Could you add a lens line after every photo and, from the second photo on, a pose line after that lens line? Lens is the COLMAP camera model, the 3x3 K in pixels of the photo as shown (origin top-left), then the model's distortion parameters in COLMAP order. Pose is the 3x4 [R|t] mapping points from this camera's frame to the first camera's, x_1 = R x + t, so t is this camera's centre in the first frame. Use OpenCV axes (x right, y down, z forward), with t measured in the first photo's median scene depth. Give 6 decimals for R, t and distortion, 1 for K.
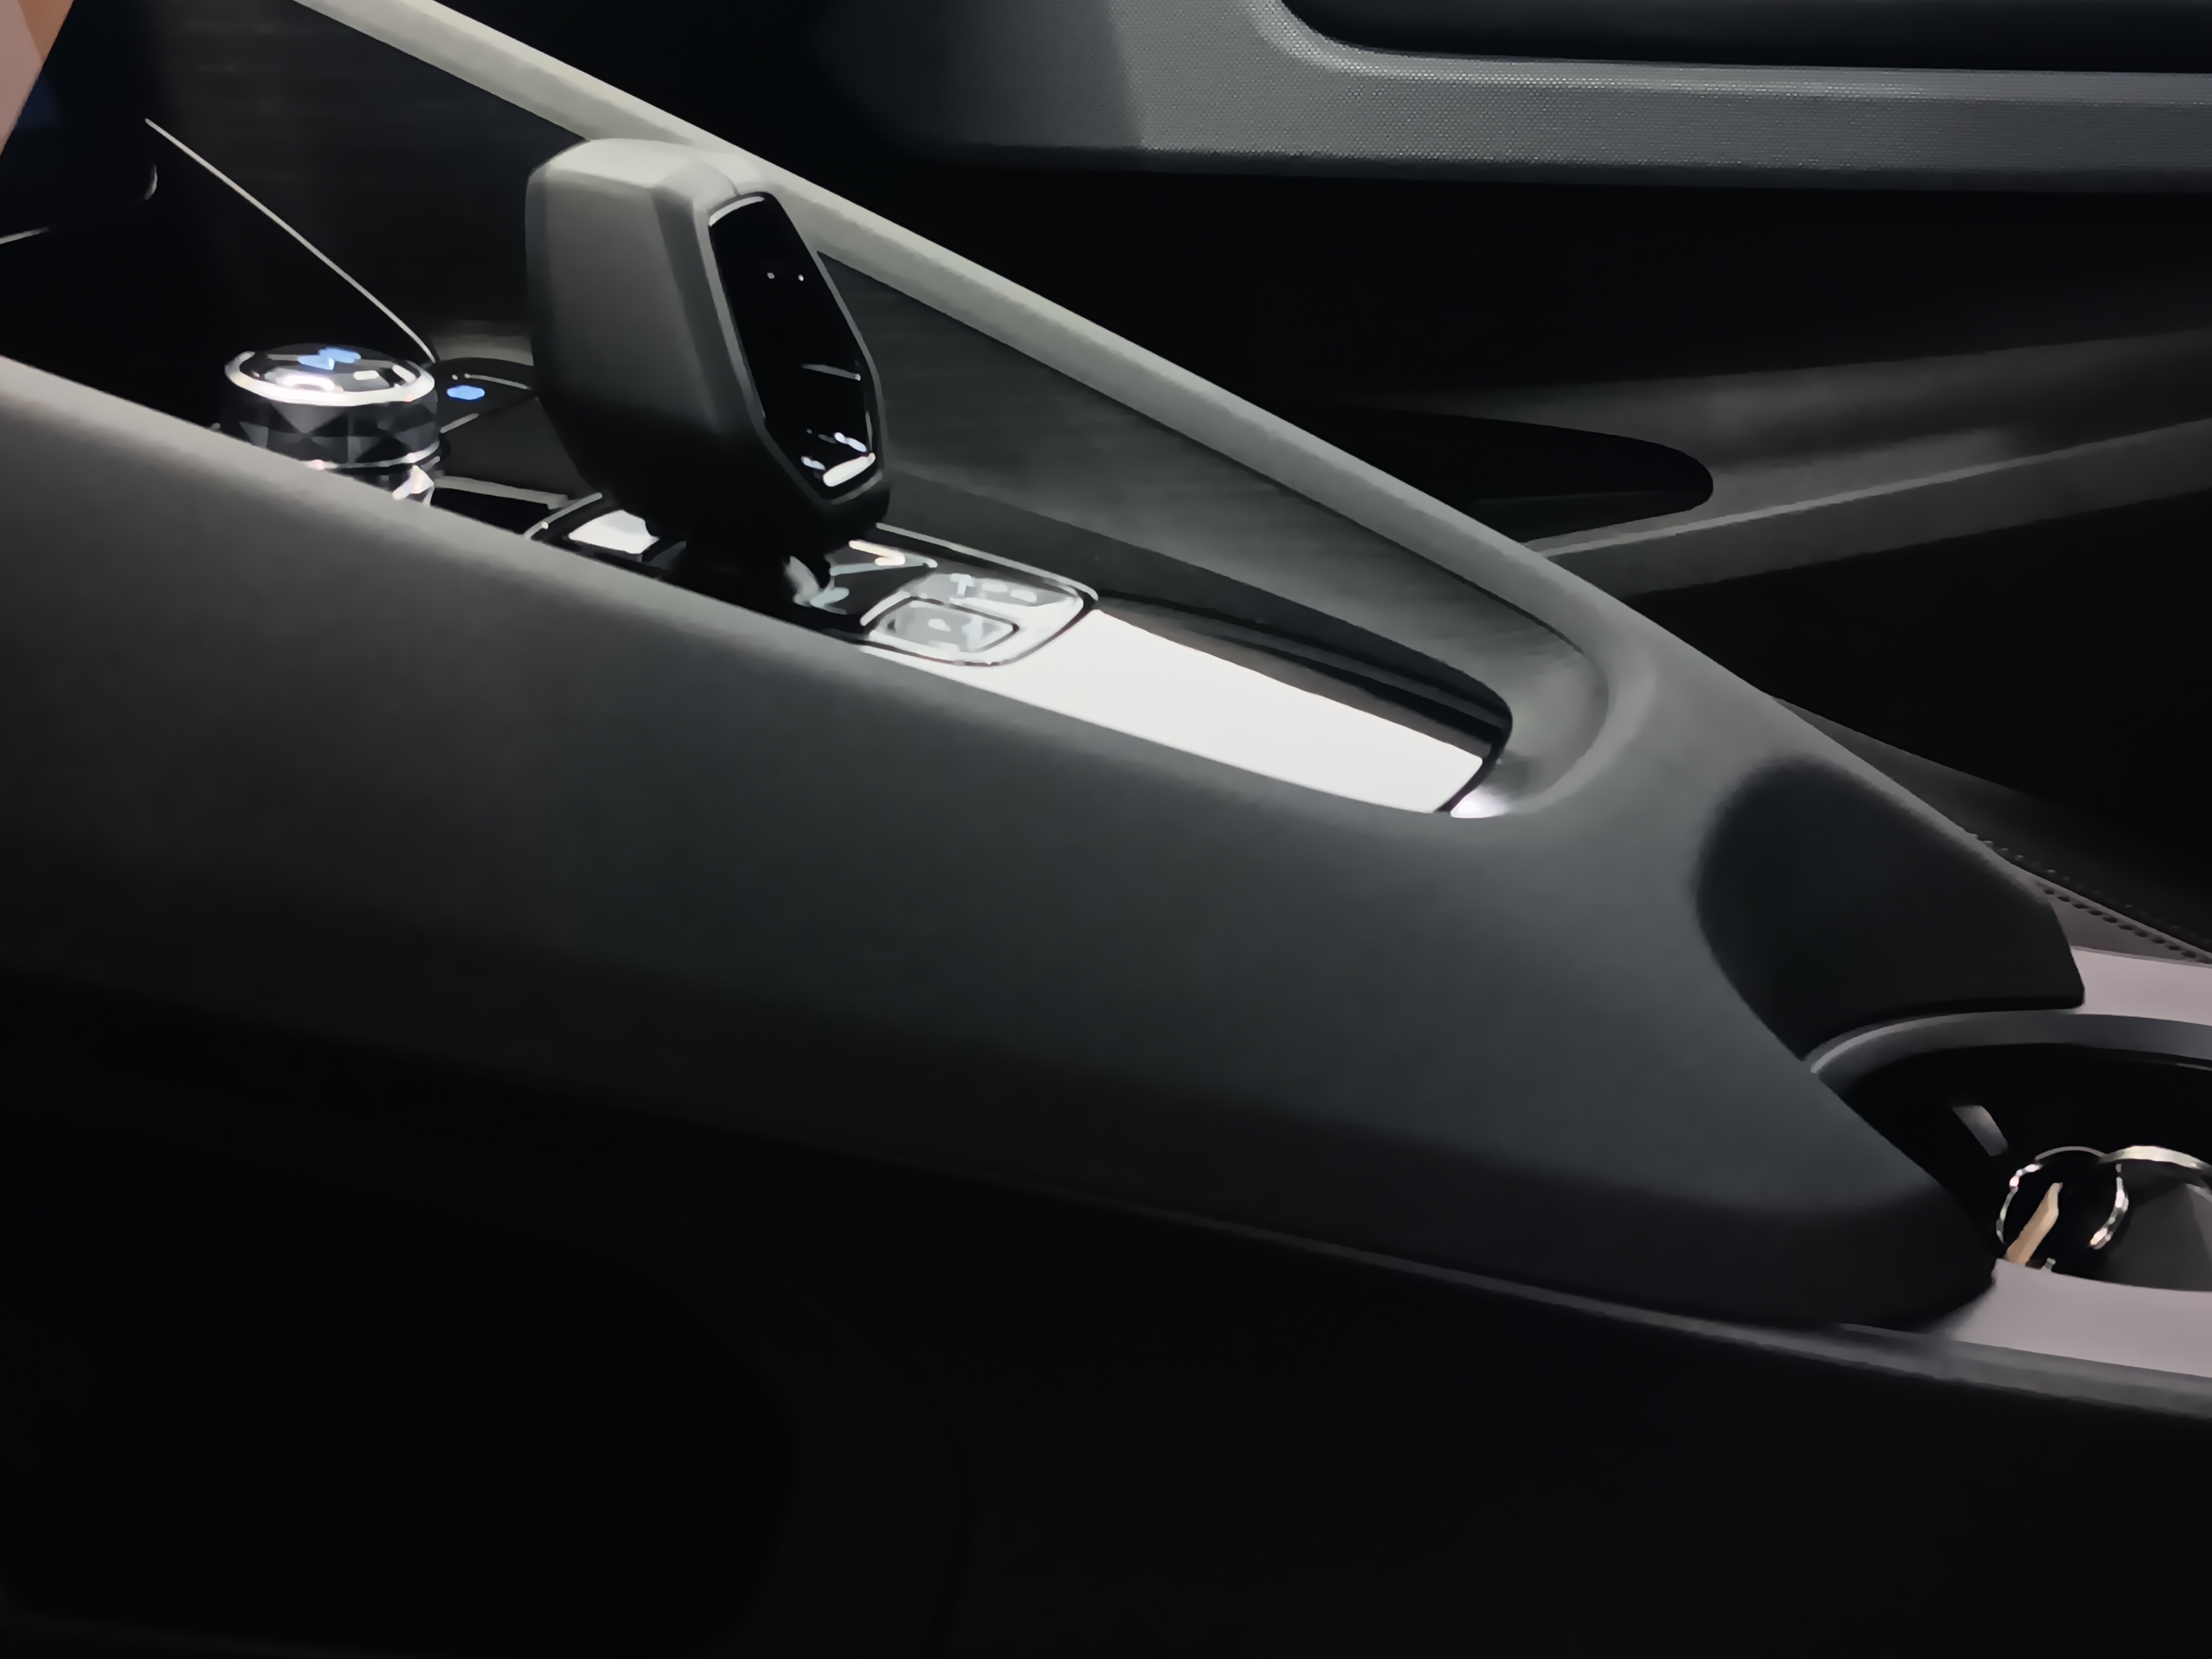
lens RADIAL K [[3015.1, 0, 1106.0], [0, 3015.1, 829.5], [0, 0, 1]] dist [0.196283, -0.595298]
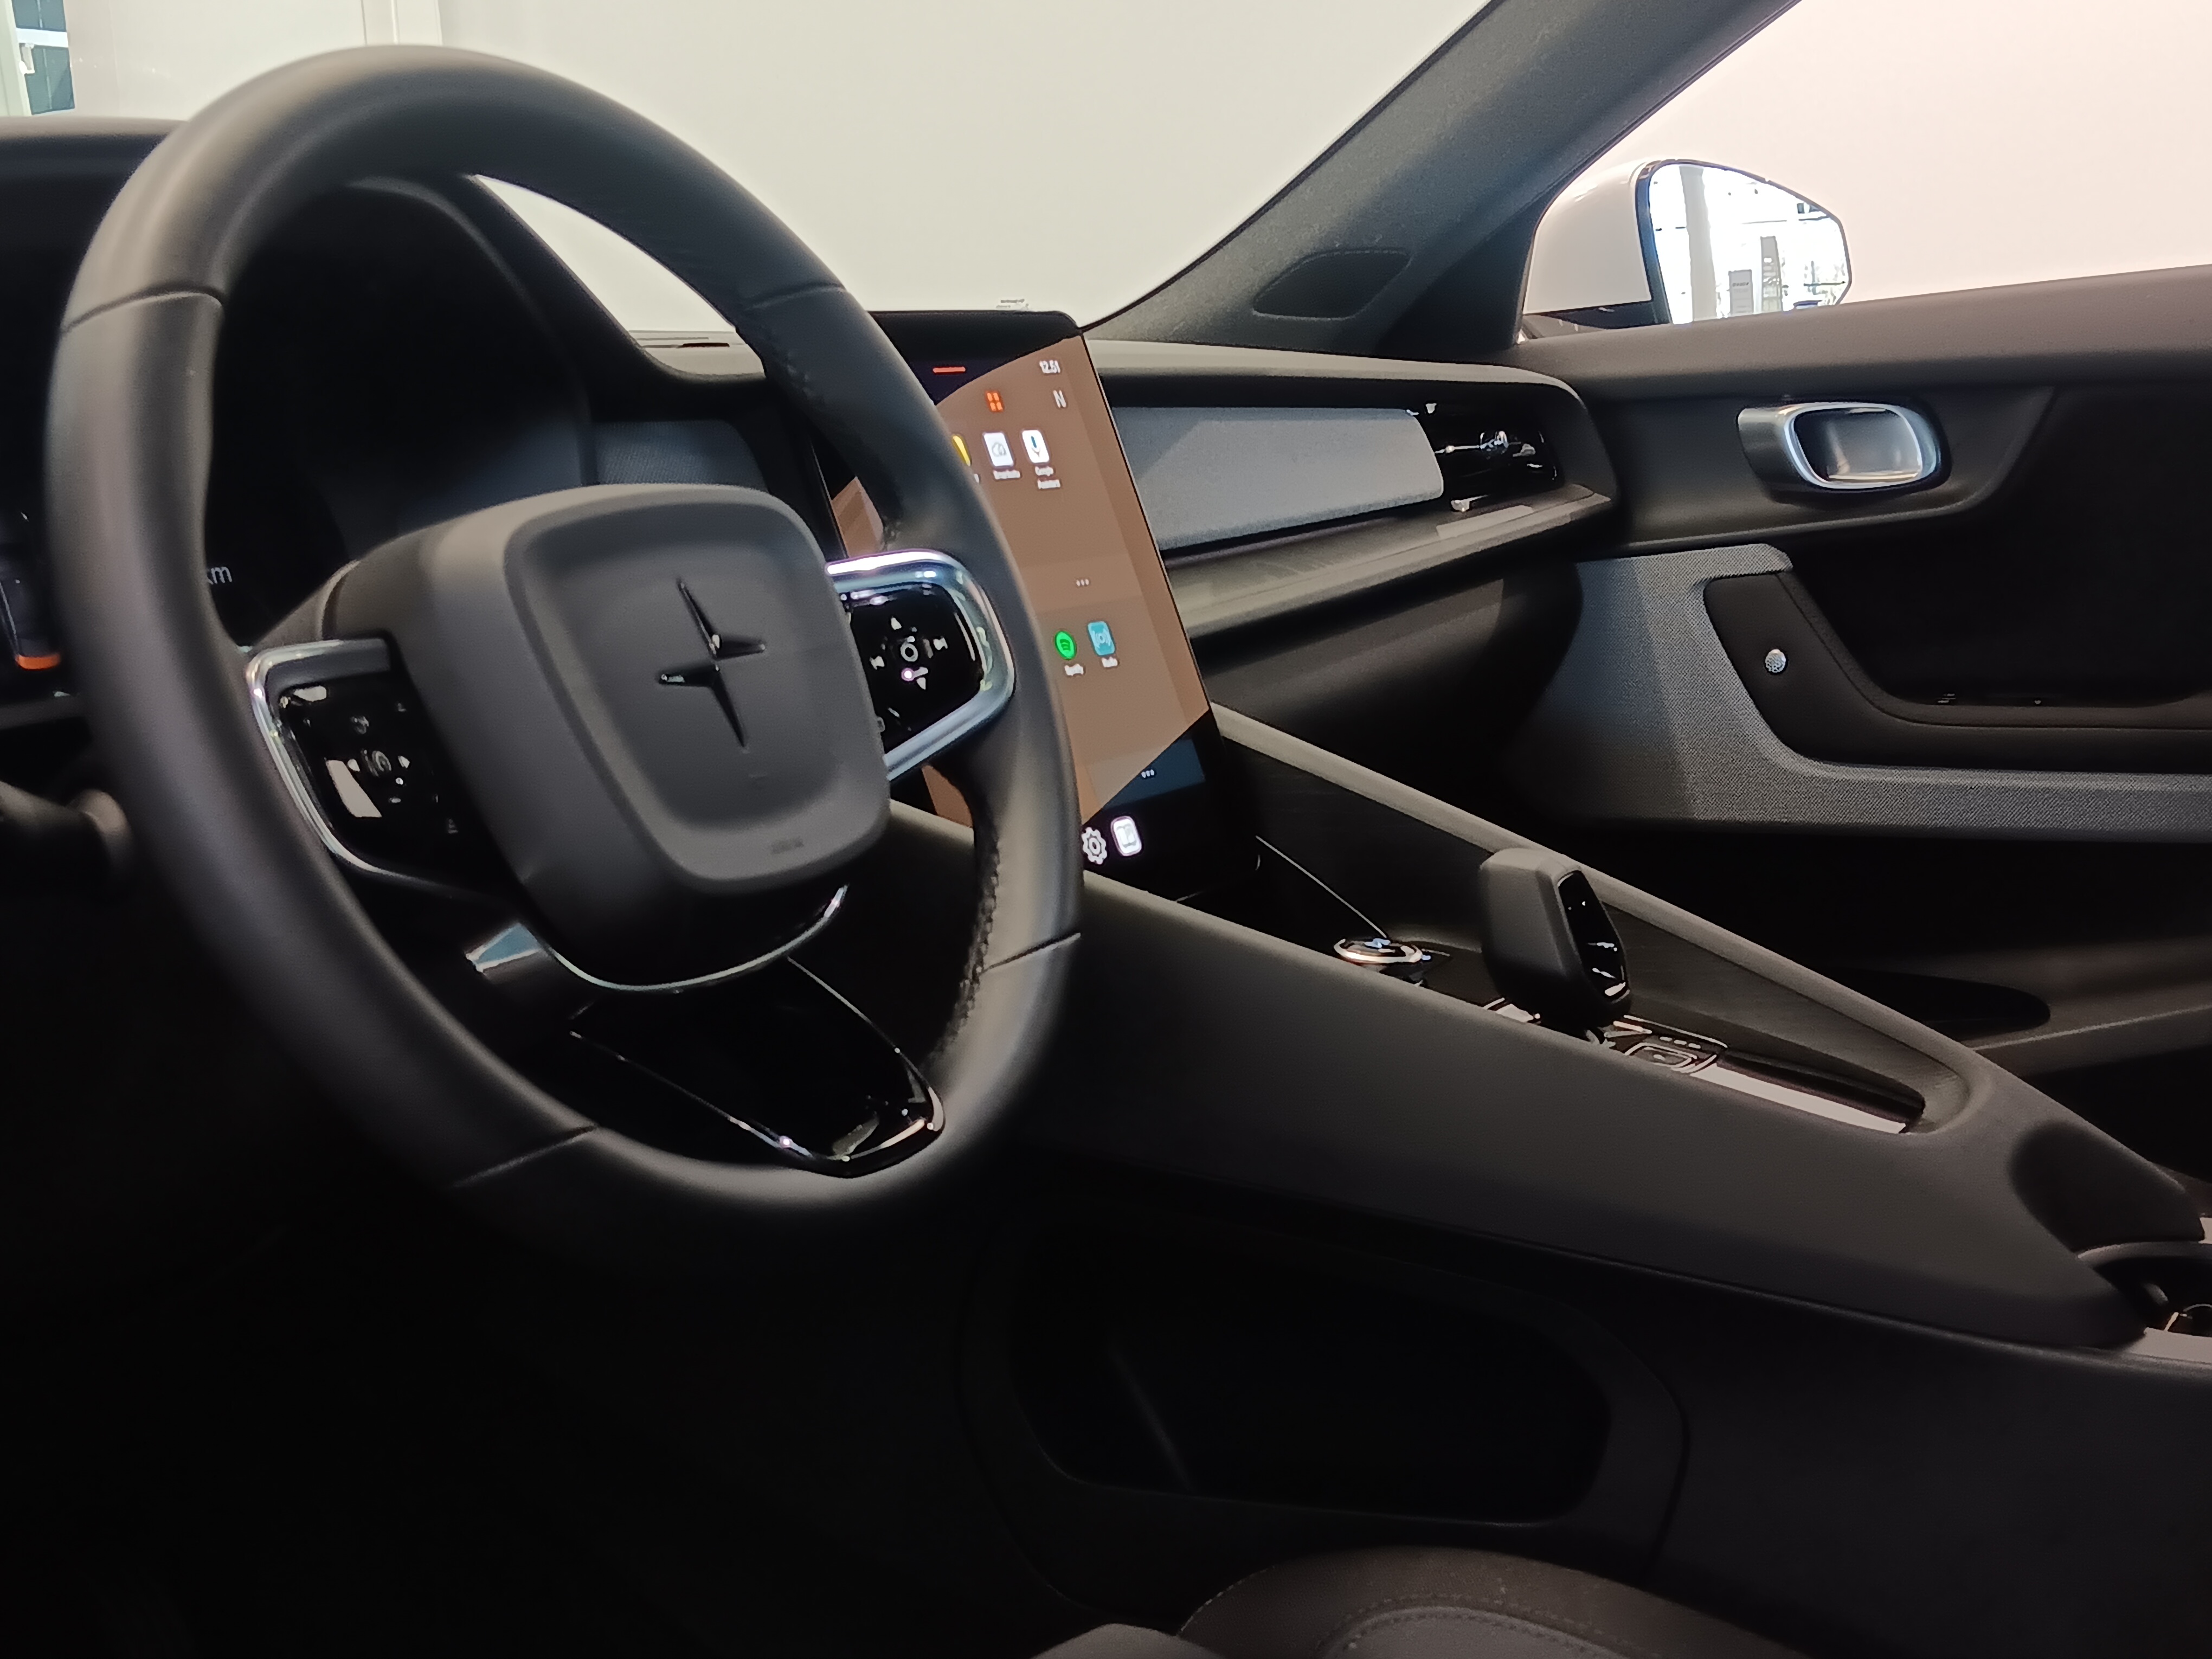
lens RADIAL K [[3015.1, 0, 1106.0], [0, 3015.1, 829.5], [0, 0, 1]] dist [0.196283, -0.595298]
pose [[0.991241, -0.007297, -0.131863, -0.157990], [-0.017285, 0.982716, -0.184313, 0.182034], [0.130929, 0.184978, 0.973982, -1.240243]]
